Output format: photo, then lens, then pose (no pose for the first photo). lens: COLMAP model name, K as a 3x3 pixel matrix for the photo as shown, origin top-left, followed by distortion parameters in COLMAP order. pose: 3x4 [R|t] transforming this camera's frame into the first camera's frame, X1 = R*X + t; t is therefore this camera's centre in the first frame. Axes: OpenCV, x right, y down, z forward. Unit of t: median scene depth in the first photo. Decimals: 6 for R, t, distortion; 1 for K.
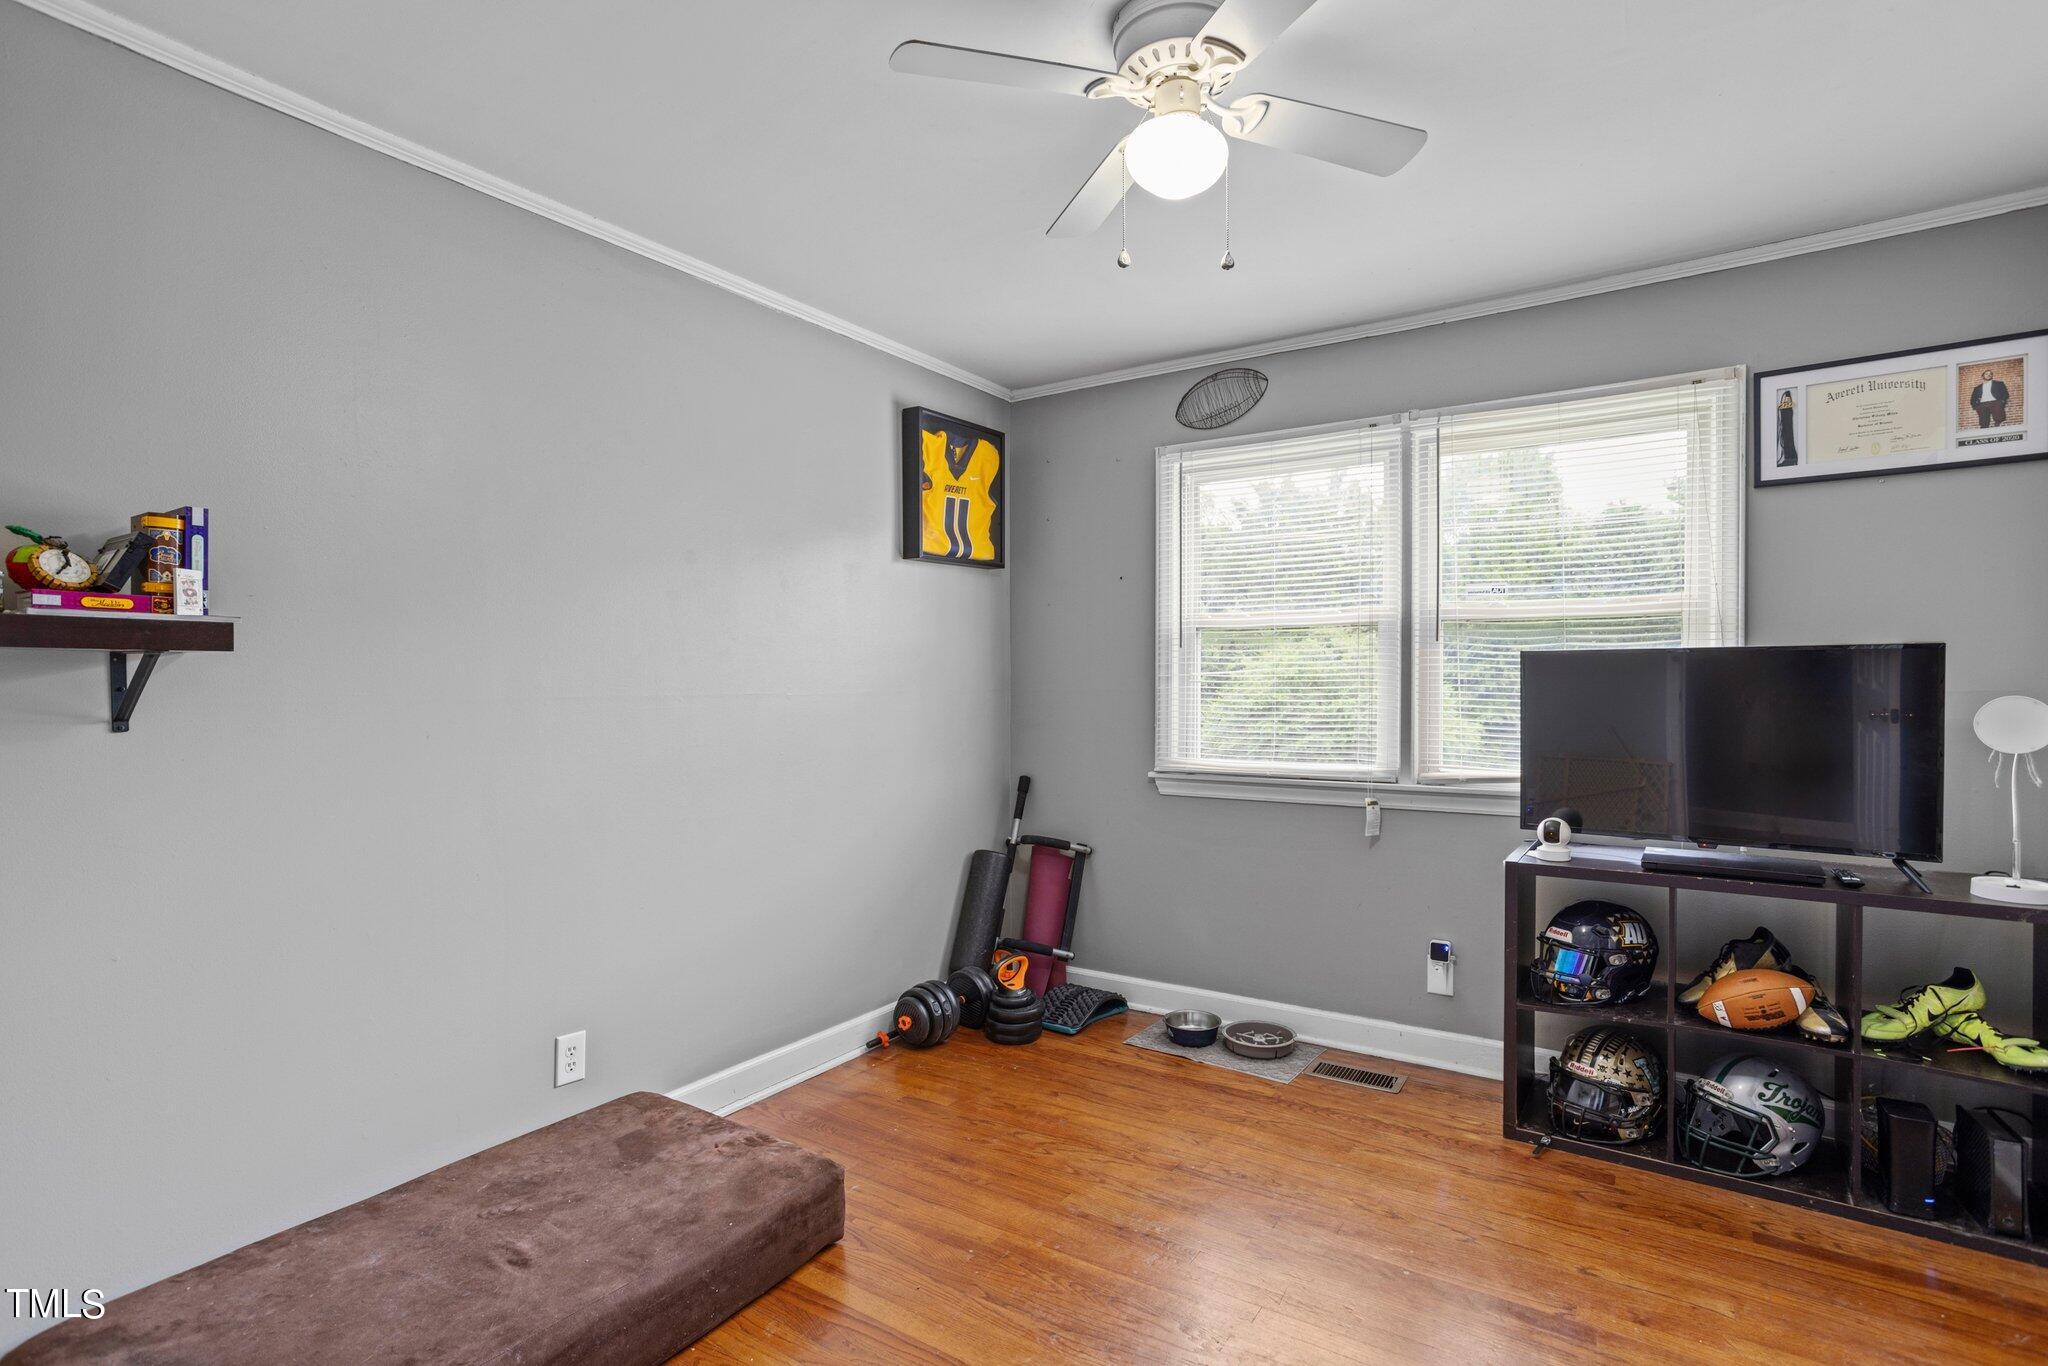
lens RADIAL K [[989.3, 0, 1025.0], [0, 989.3, 687.5], [0, 0, 1]] dist [-0.005028, 0.001327]
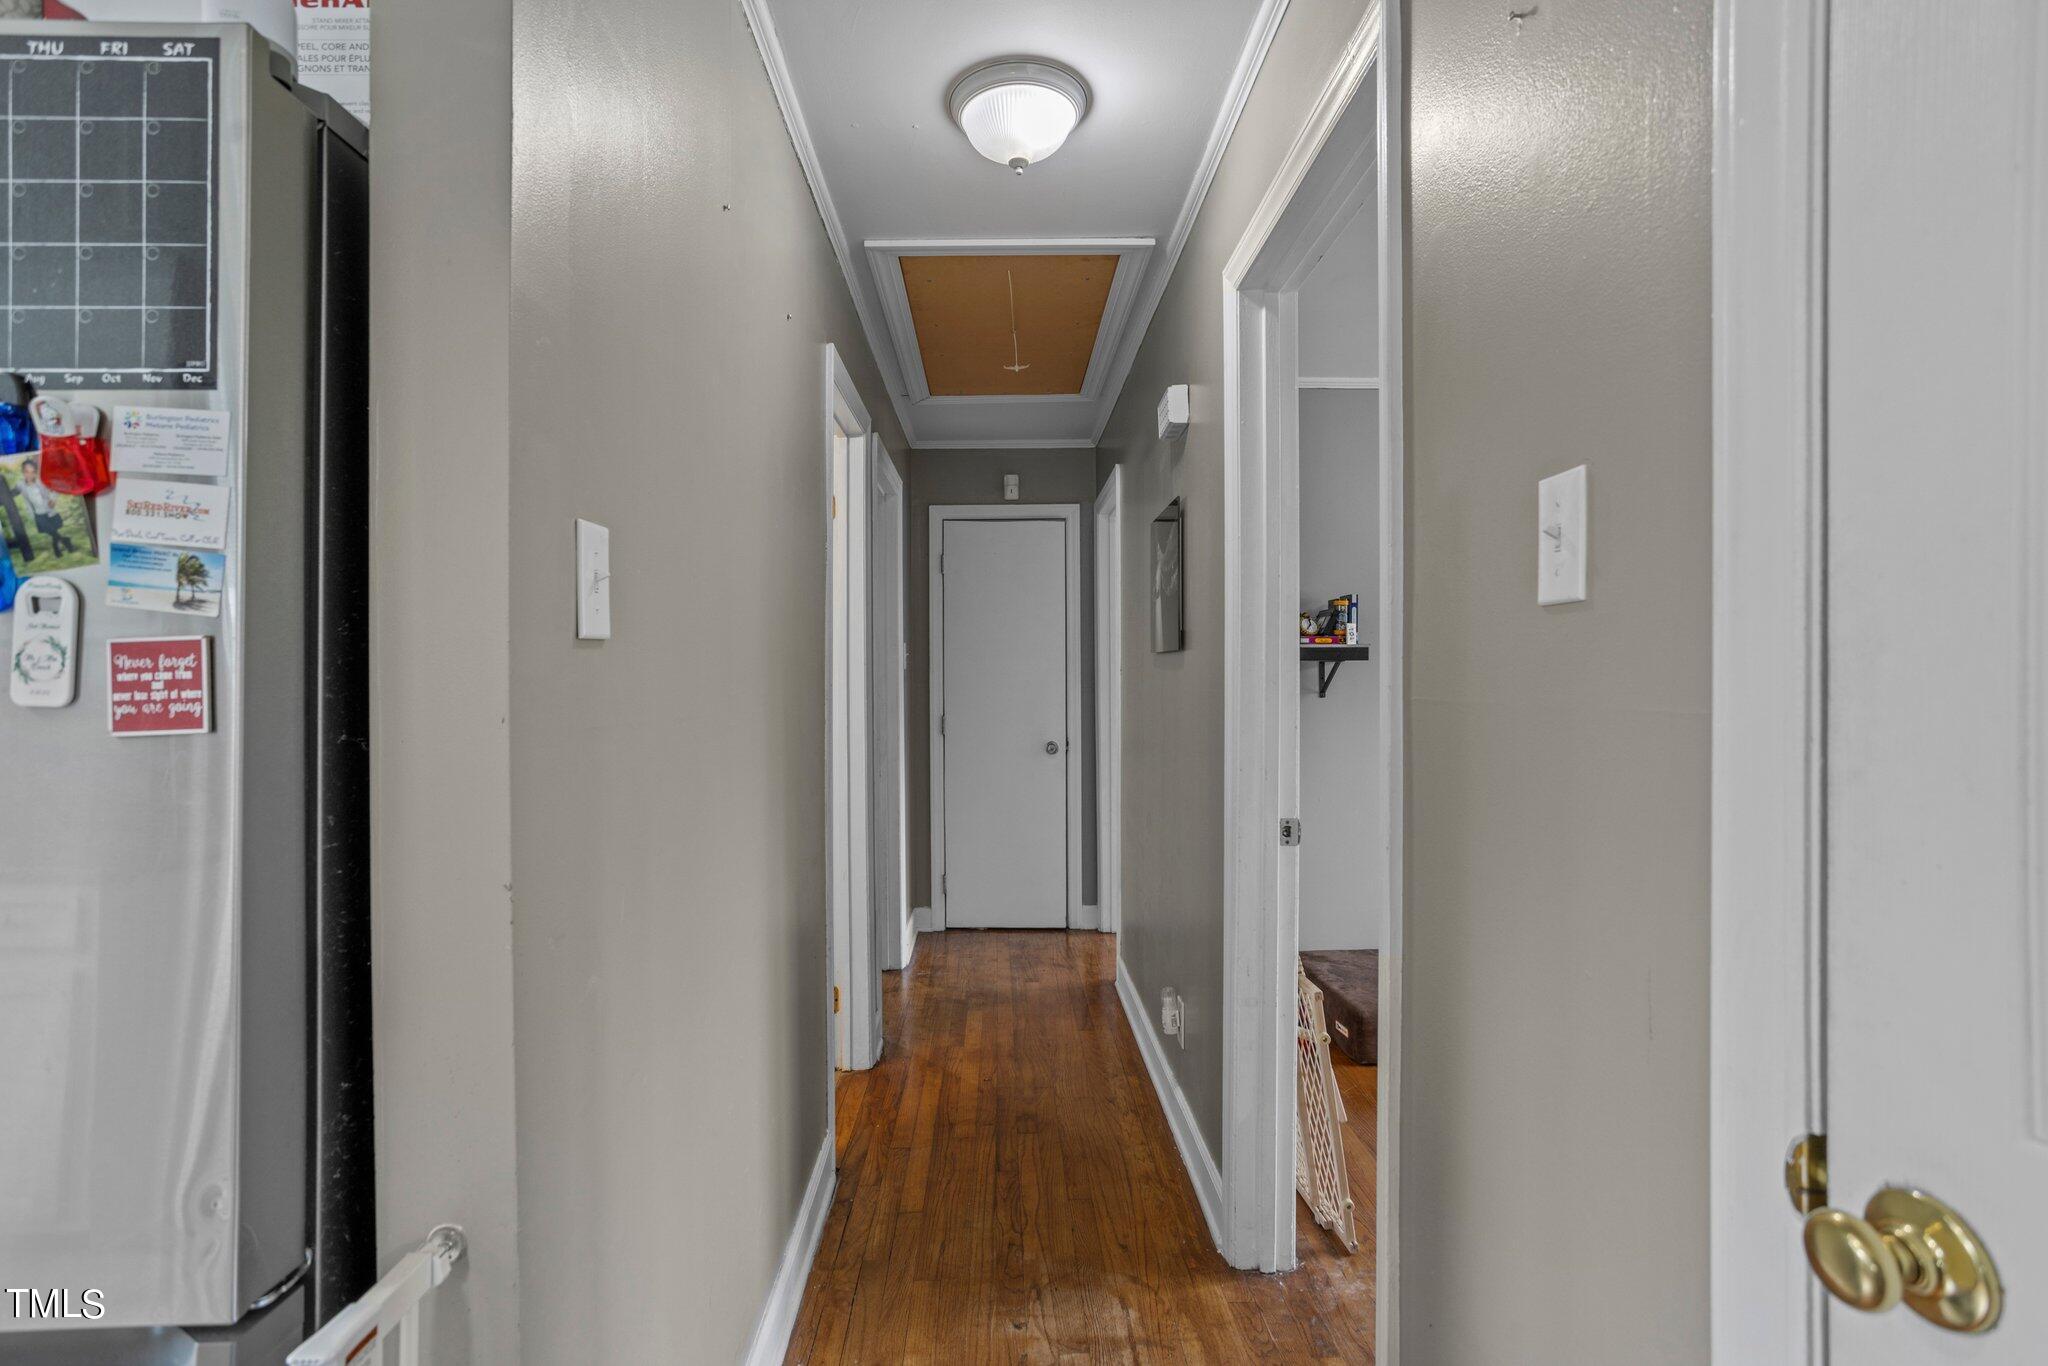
lens RADIAL K [[989.3, 0, 1023.6], [0, 989.3, 685.9], [0, 0, 1]] dist [-0.005028, 0.001327]
pose [[0.585210, 0.003445, -0.810875, 0.499421], [-0.007290, 0.999973, -0.001012, 0.025843], [0.810849, 0.006504, 0.585219, -0.863121]]
